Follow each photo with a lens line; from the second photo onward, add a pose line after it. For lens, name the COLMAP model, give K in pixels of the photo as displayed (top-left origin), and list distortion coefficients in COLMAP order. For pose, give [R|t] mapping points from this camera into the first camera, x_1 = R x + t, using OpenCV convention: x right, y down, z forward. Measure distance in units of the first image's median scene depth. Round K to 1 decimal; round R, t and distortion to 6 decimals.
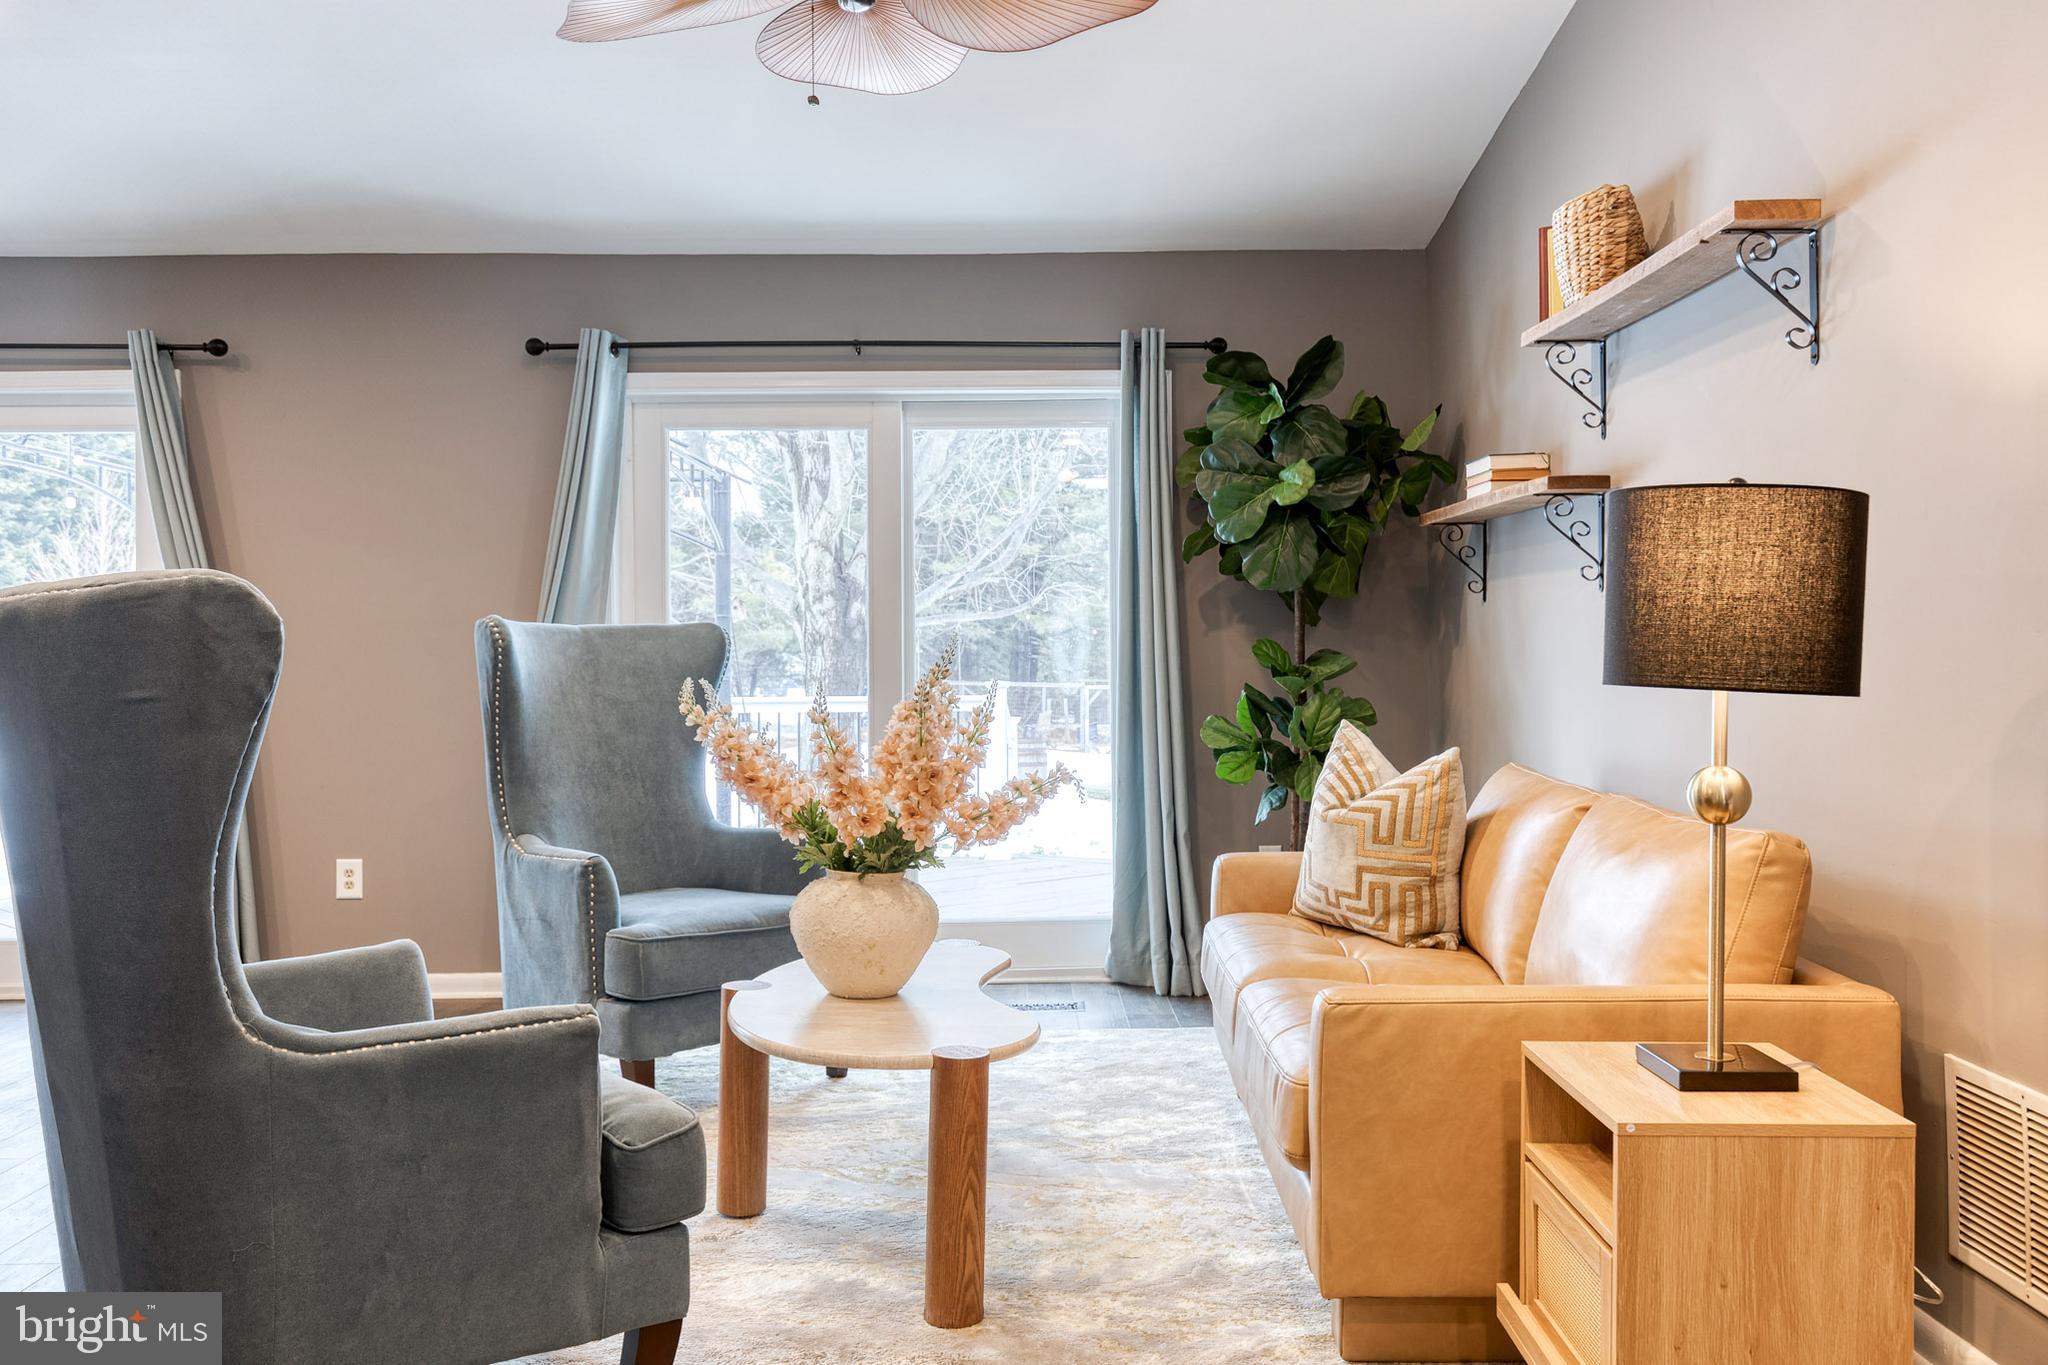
lens RADIAL K [[1694.2, 0, 1019.6], [0, 1694.2, 641.4], [0, 0, 1]] dist [0.001370, -0.001821]
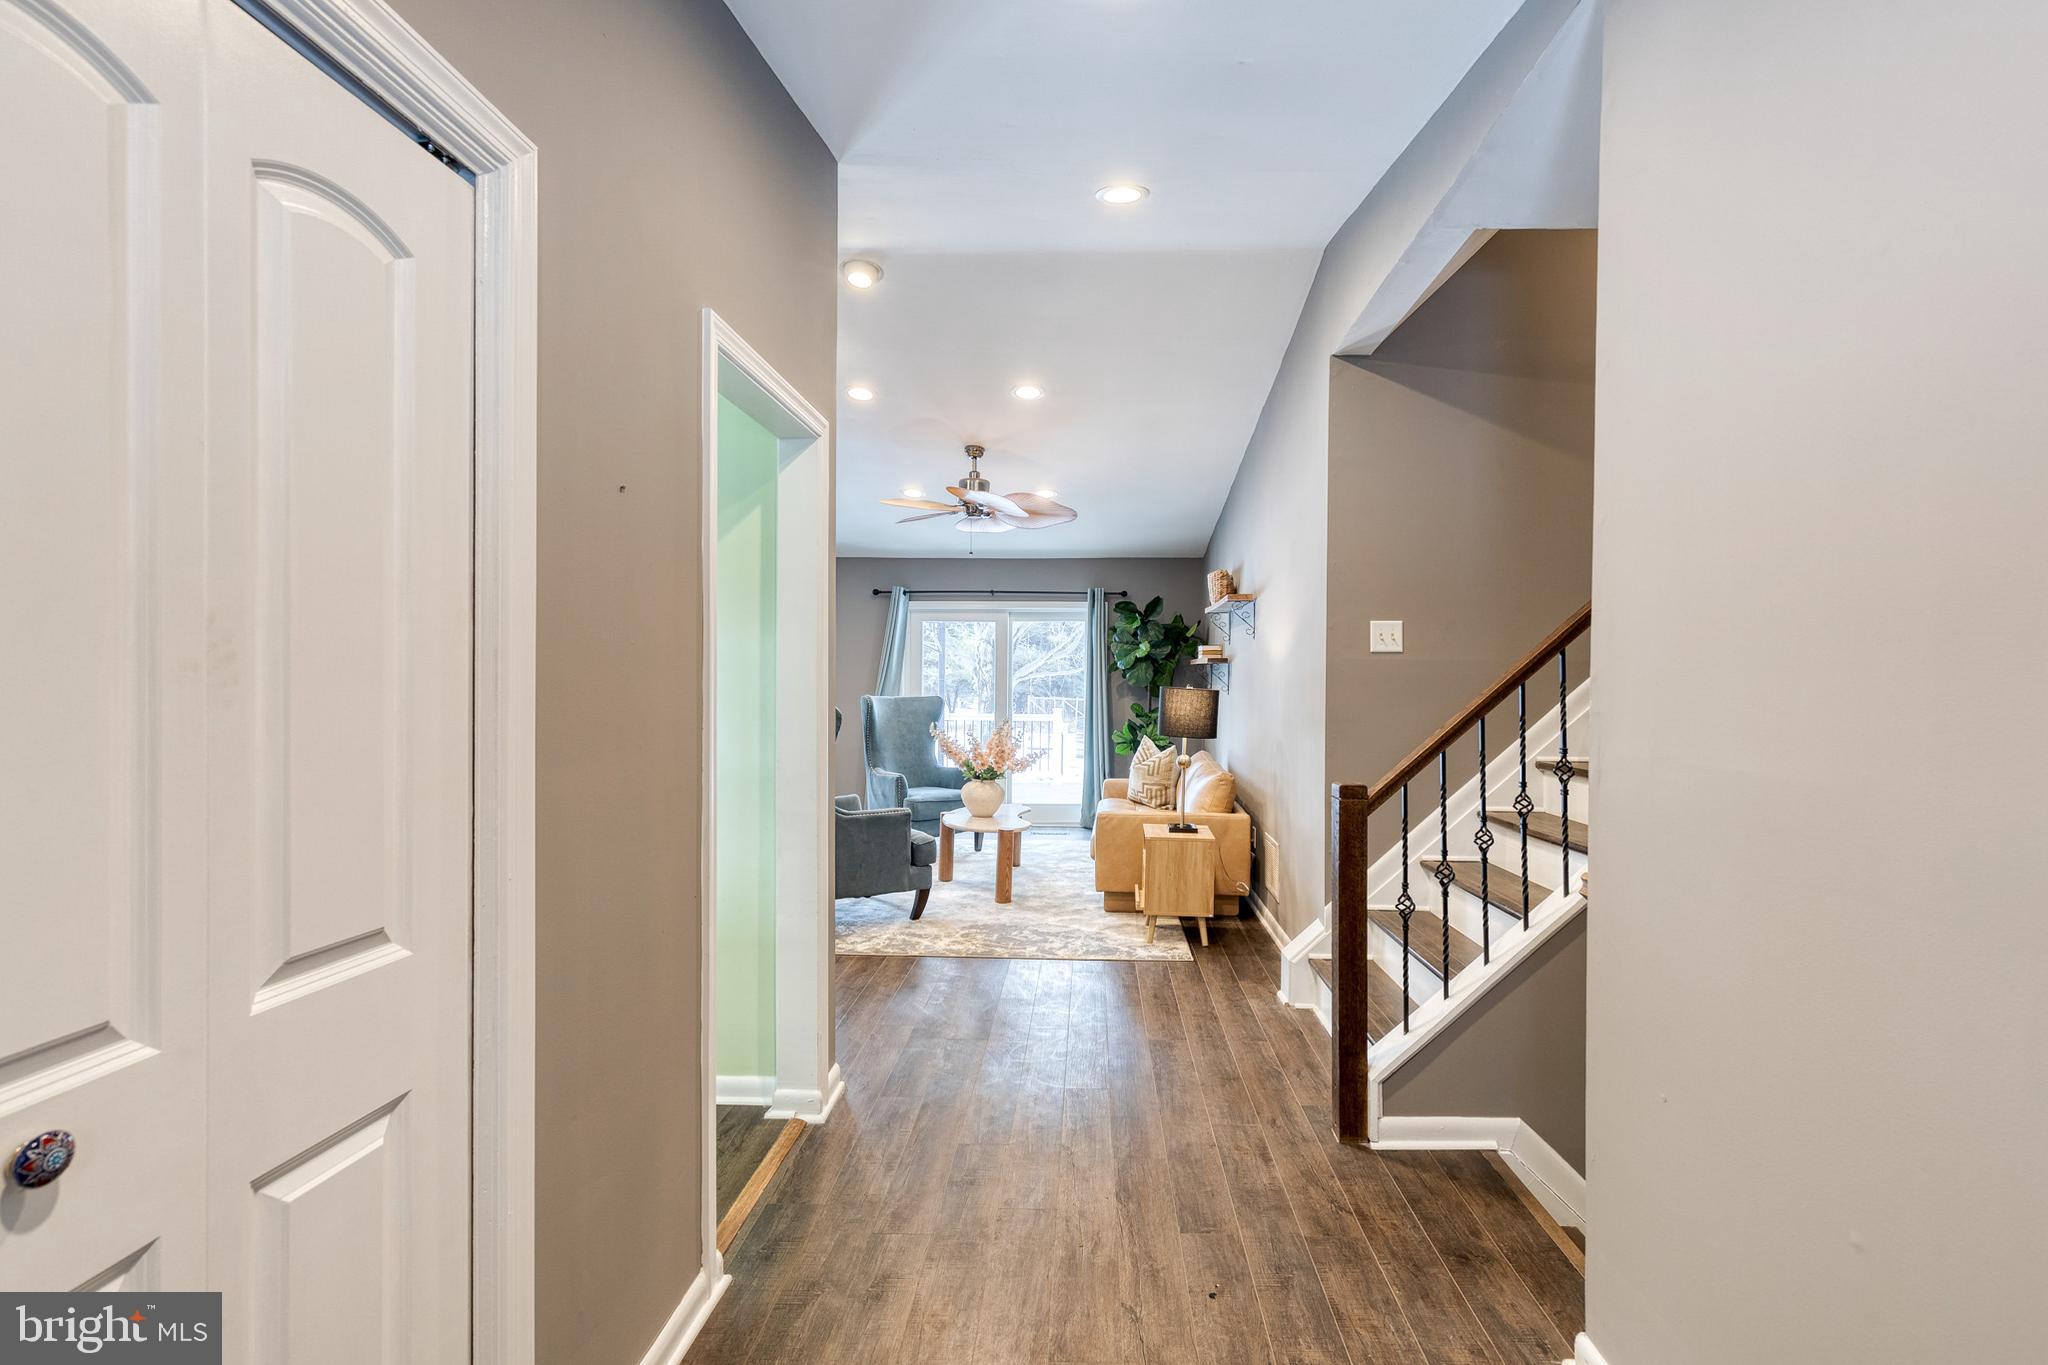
lens RADIAL K [[933.8, 0, 1042.7], [0, 933.8, 673.1], [0, 0, 1]] dist [0.008002, -0.003043]
pose [[0.997832, 0.014149, -0.064273, 0.124733], [-0.014011, 0.999898, 0.002590, -0.072153], [0.064303, -0.001684, 0.997929, -0.737498]]
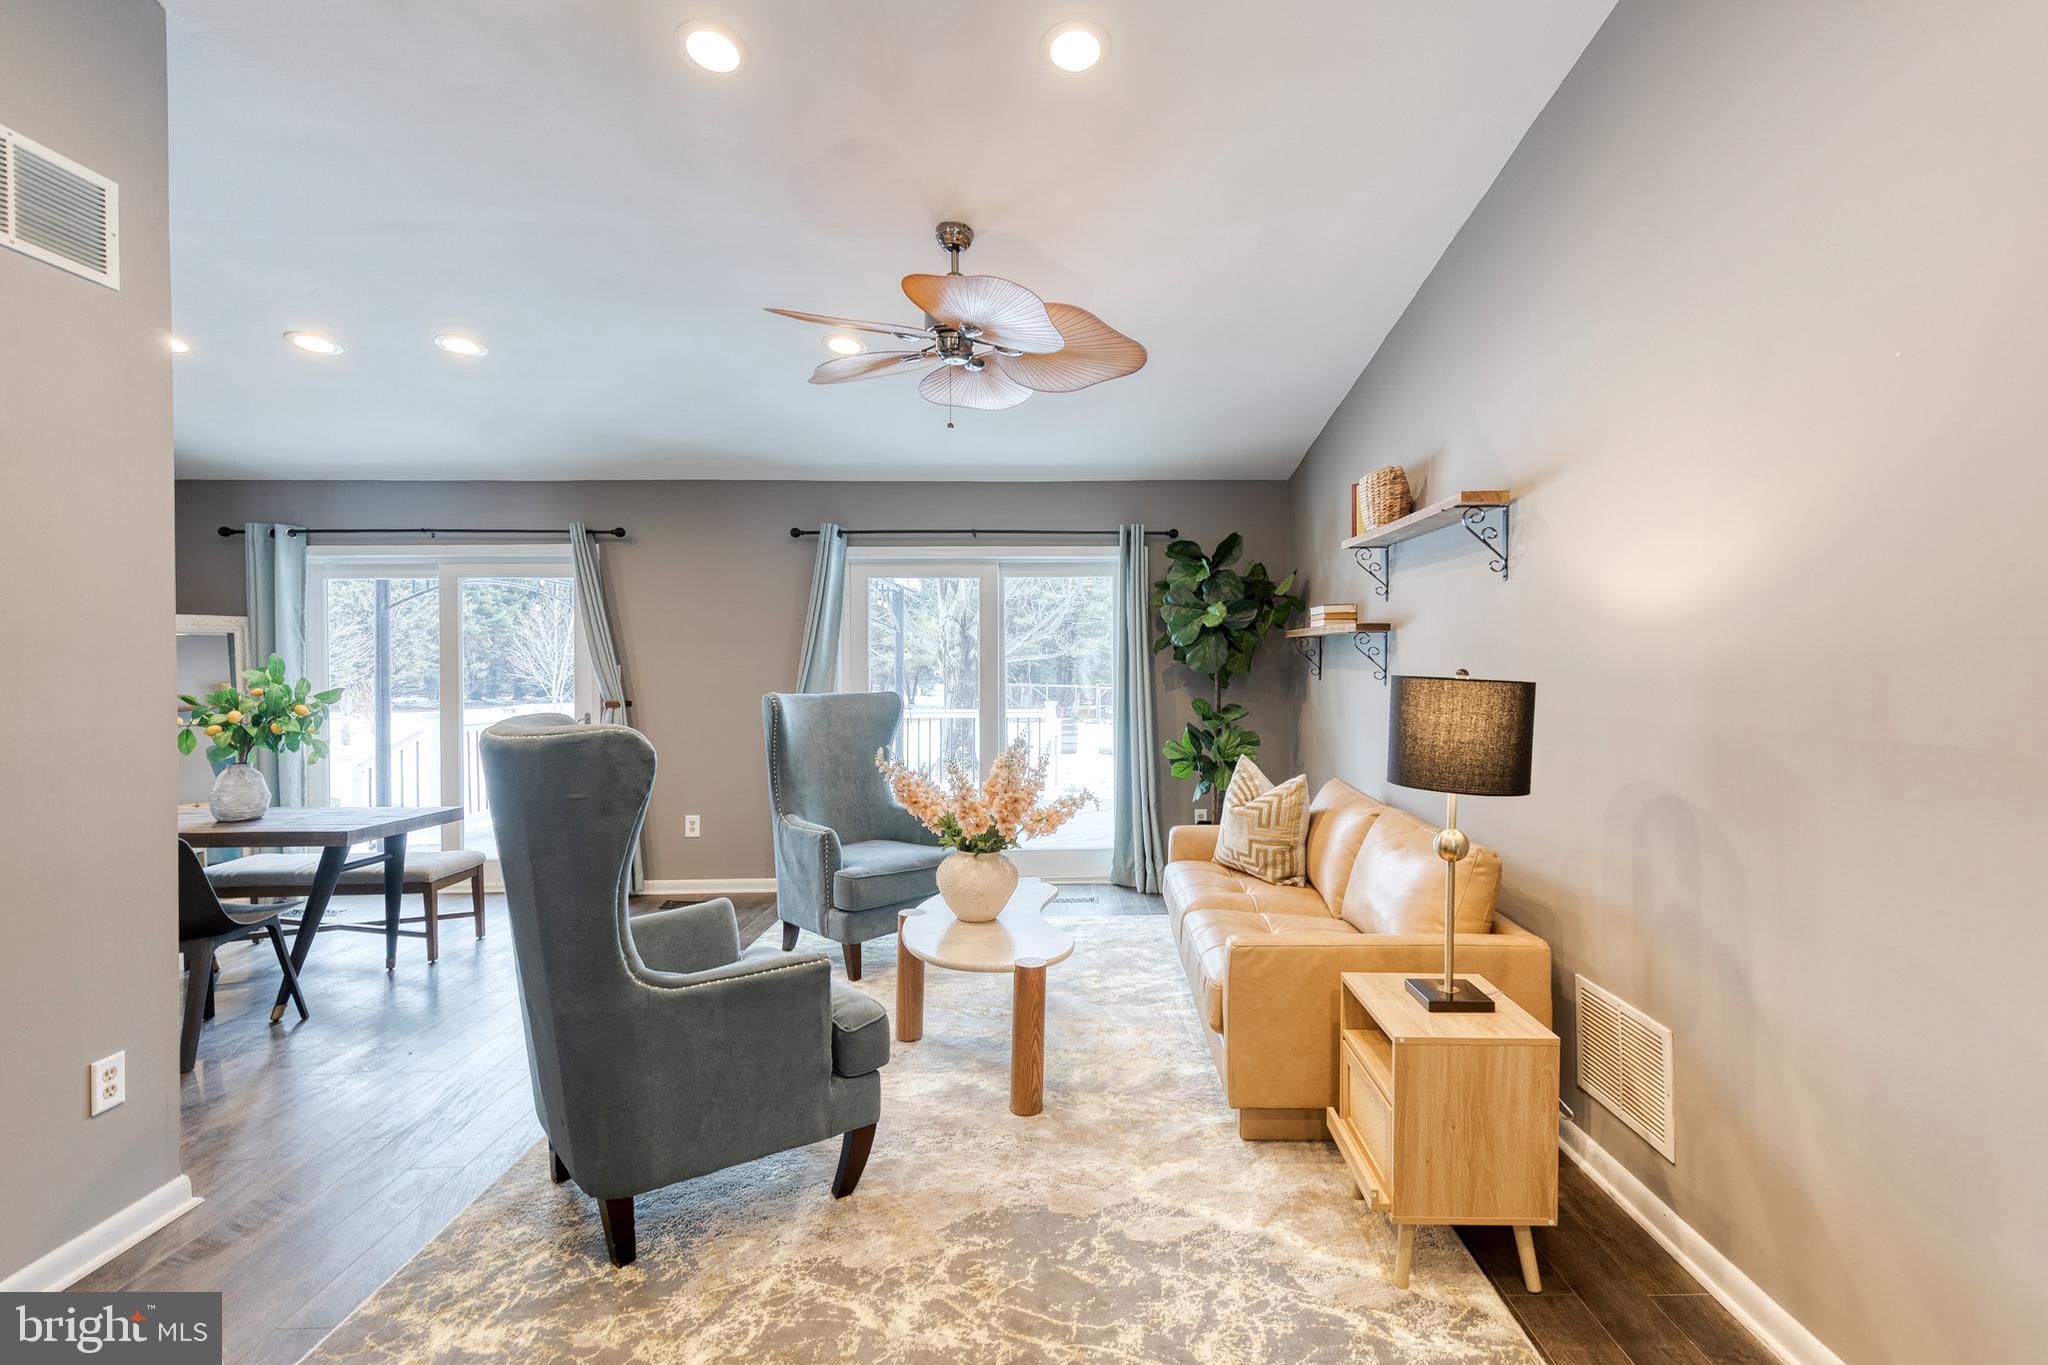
lens RADIAL K [[933.8, 0, 1062.5], [0, 933.8, 662.9], [0, 0, 1]] dist [0.008002, -0.003043]
pose [[0.999995, 0.003281, 0.000212, -0.001421], [-0.003282, 0.999968, 0.007290, -0.063315], [-0.000189, -0.007291, 0.999973, 0.003045]]
